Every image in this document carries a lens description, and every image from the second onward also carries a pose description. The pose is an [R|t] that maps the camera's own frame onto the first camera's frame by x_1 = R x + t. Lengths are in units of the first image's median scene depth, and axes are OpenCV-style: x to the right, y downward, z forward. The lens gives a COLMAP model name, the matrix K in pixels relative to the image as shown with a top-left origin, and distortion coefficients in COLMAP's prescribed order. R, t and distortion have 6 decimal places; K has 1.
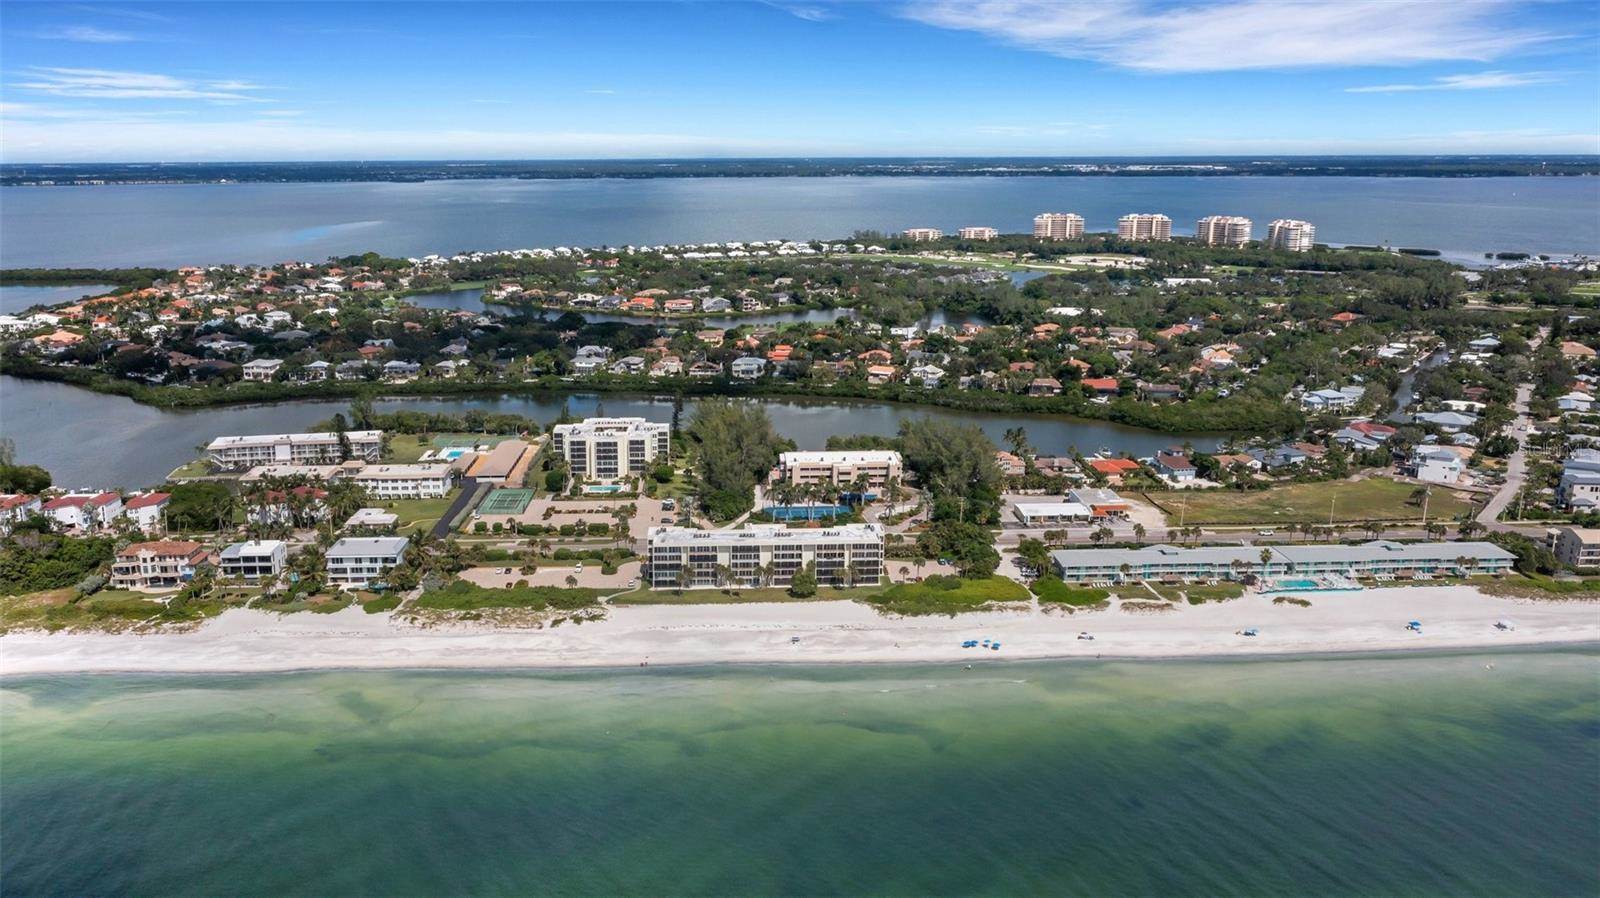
lens RADIAL K [[1245.1, 0, 800.0], [0, 1245.1, 449.0], [0, 0, 1]] dist [0.007893, 0.002935]
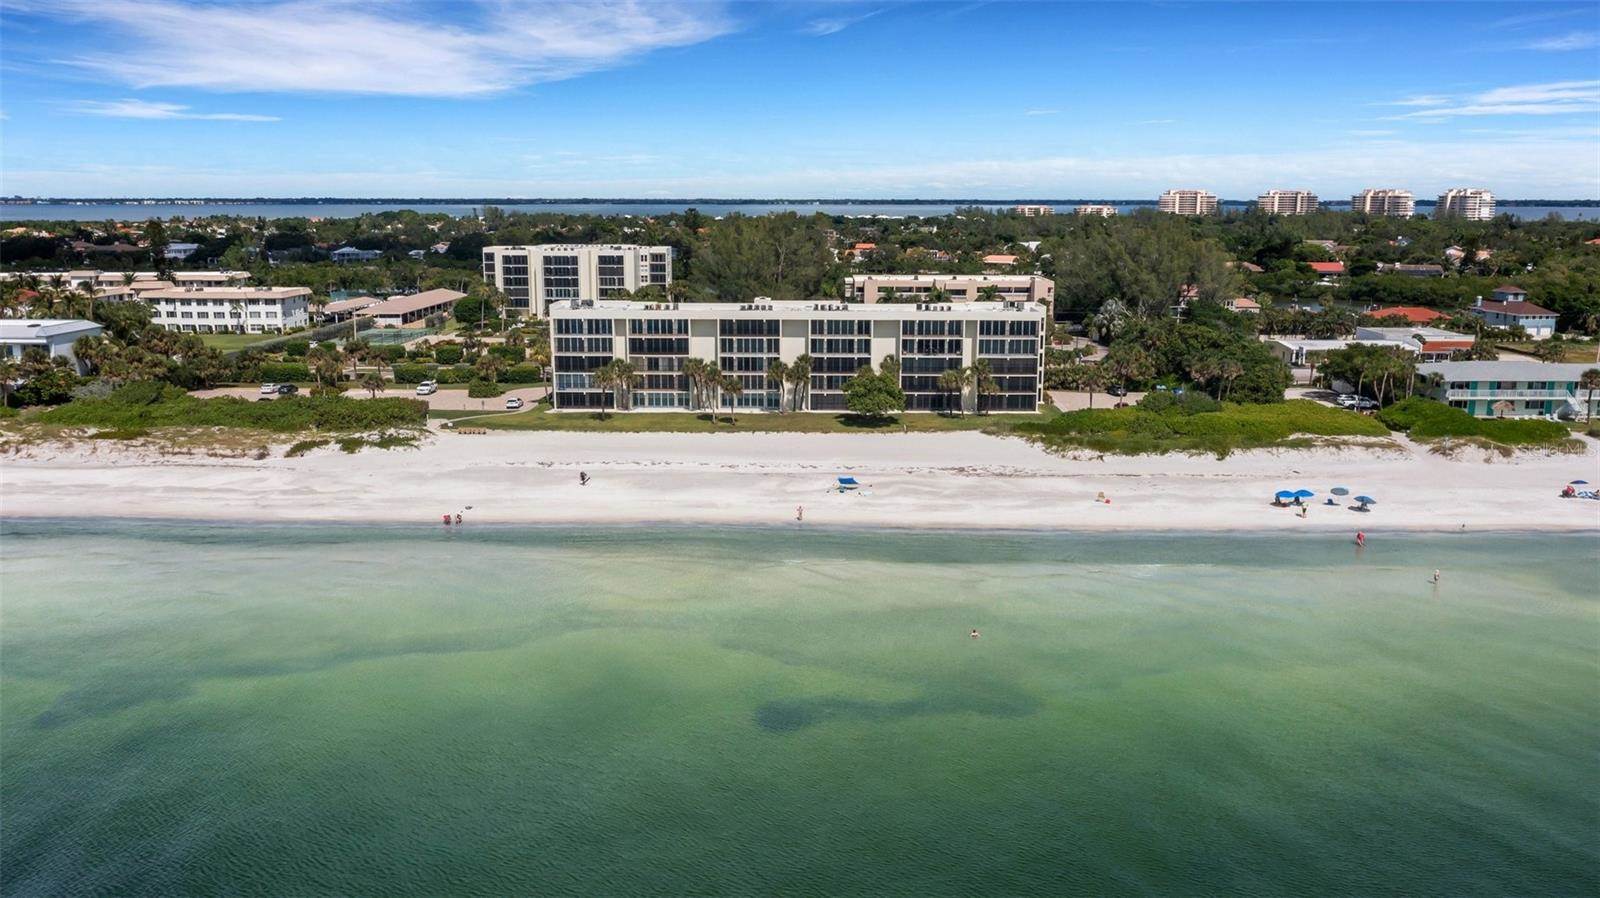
lens RADIAL K [[1245.1, 0, 800.0], [0, 1245.1, 449.0], [0, 0, 1]] dist [0.007893, 0.002935]
pose [[0.997161, 0.014203, -0.073951, 0.010145], [-0.016531, 0.999384, -0.030963, 0.139209], [0.073465, 0.032097, 0.996781, 0.534707]]
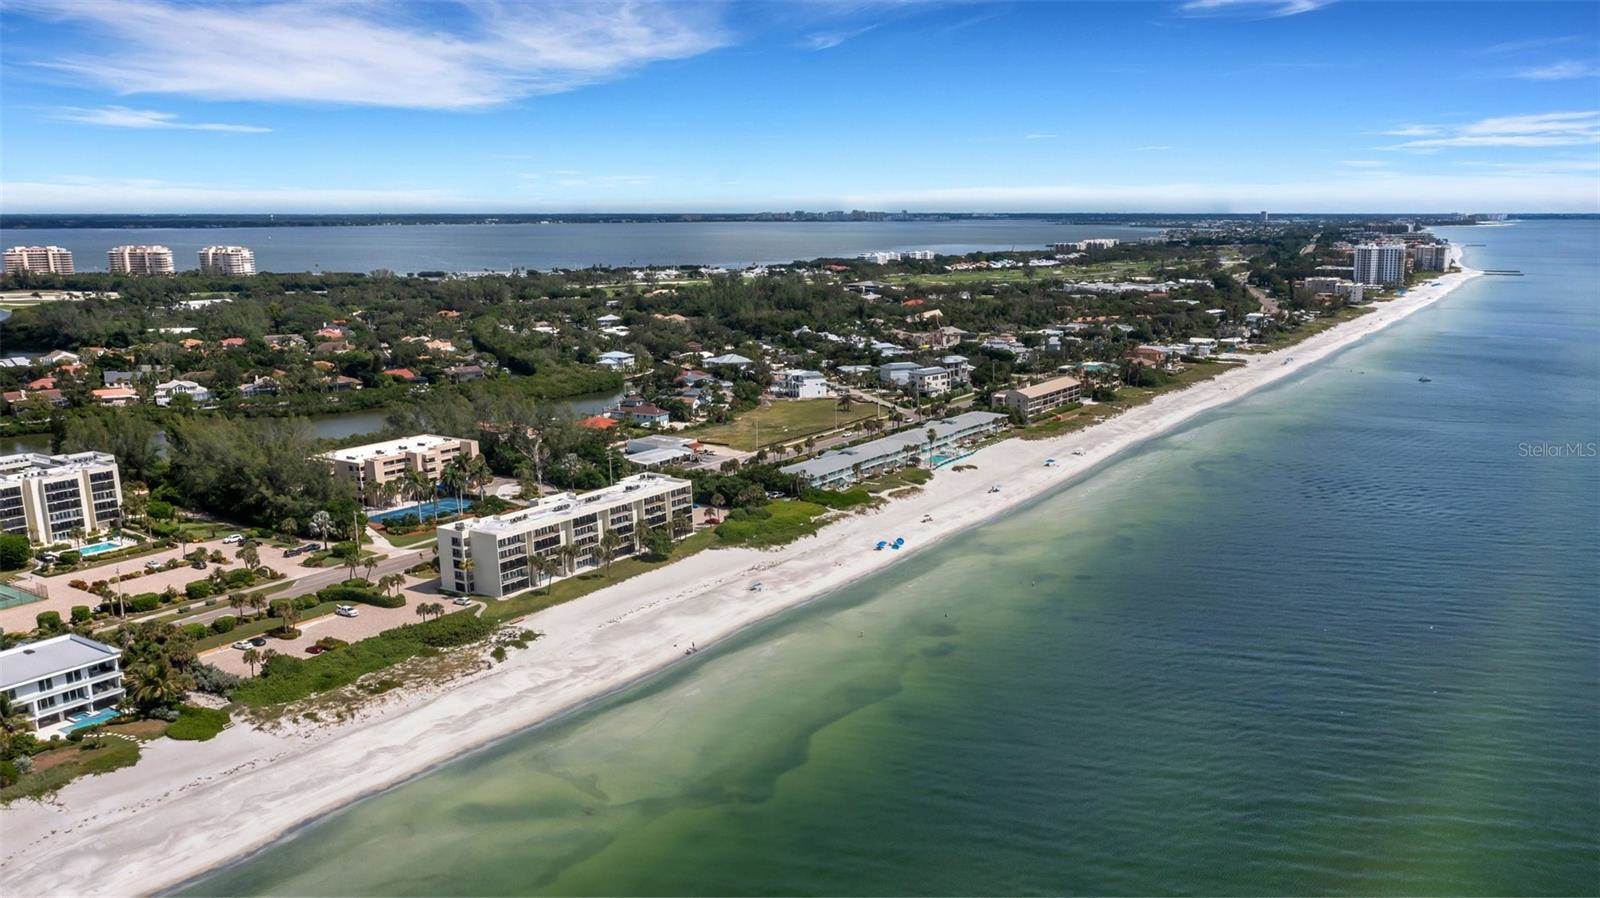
lens RADIAL K [[1245.1, 0, 800.0], [0, 1245.1, 449.0], [0, 0, 1]] dist [0.007893, 0.002935]
pose [[0.593983, -0.149086, 0.790543, -0.582665], [0.182936, 0.981965, 0.047734, 0.022247], [-0.783402, 0.116265, 0.610544, 0.396829]]
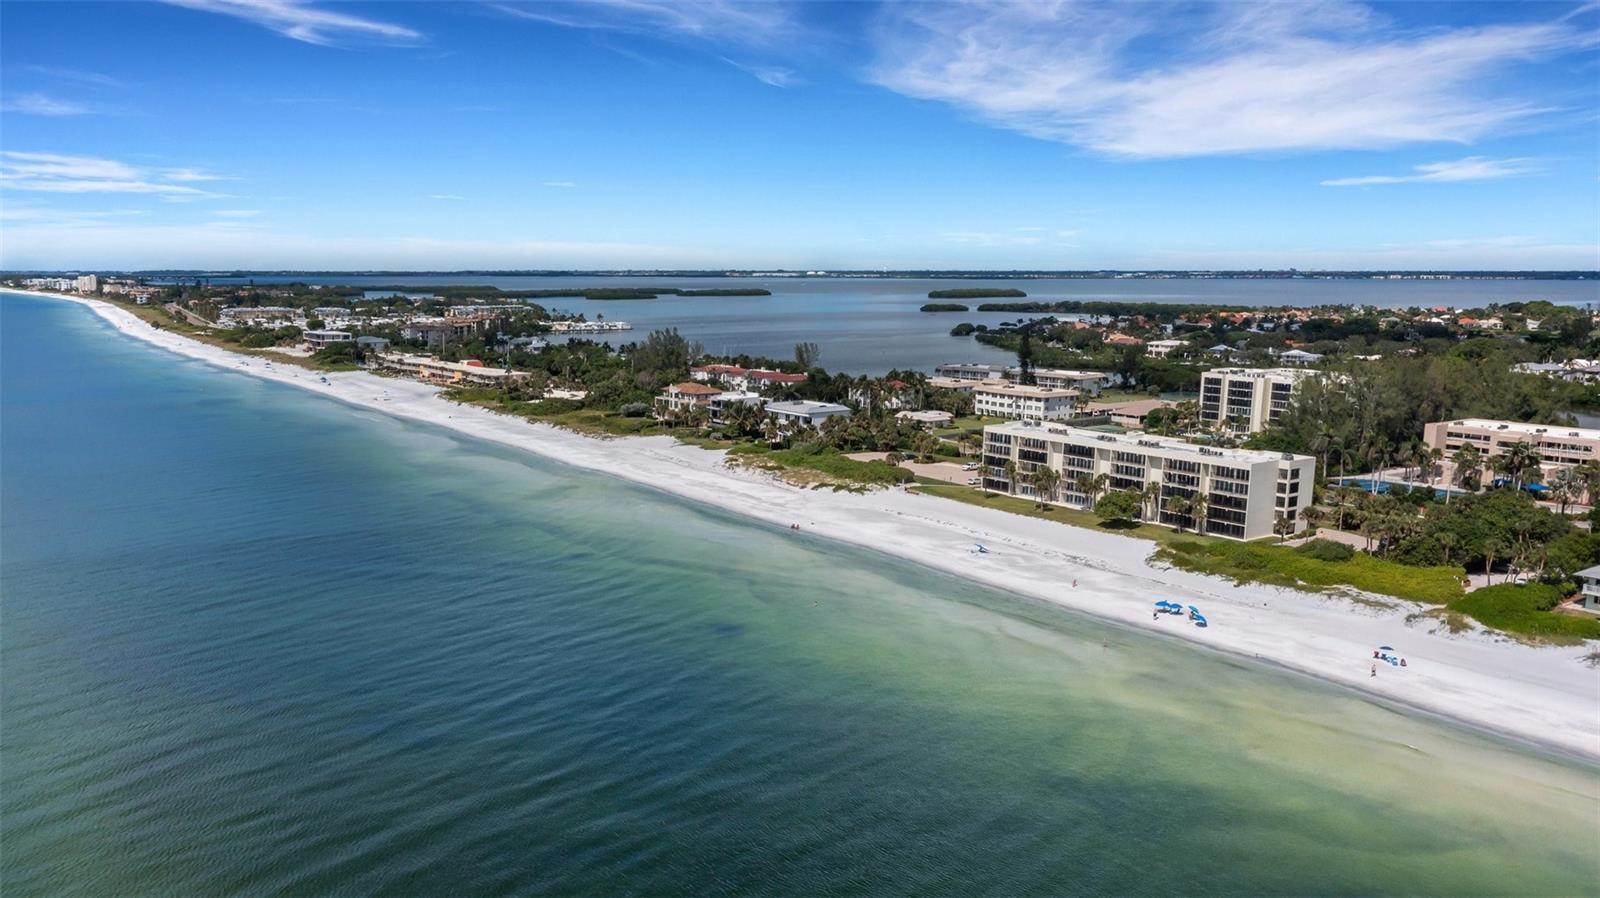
lens RADIAL K [[1245.1, 0, 800.0], [0, 1245.1, 449.0], [0, 0, 1]] dist [0.007893, 0.002935]
pose [[0.549759, 0.117938, -0.826956, 0.438667], [-0.192940, 0.981141, 0.011661, 0.100451], [0.812735, 0.153142, 0.562146, 0.485097]]
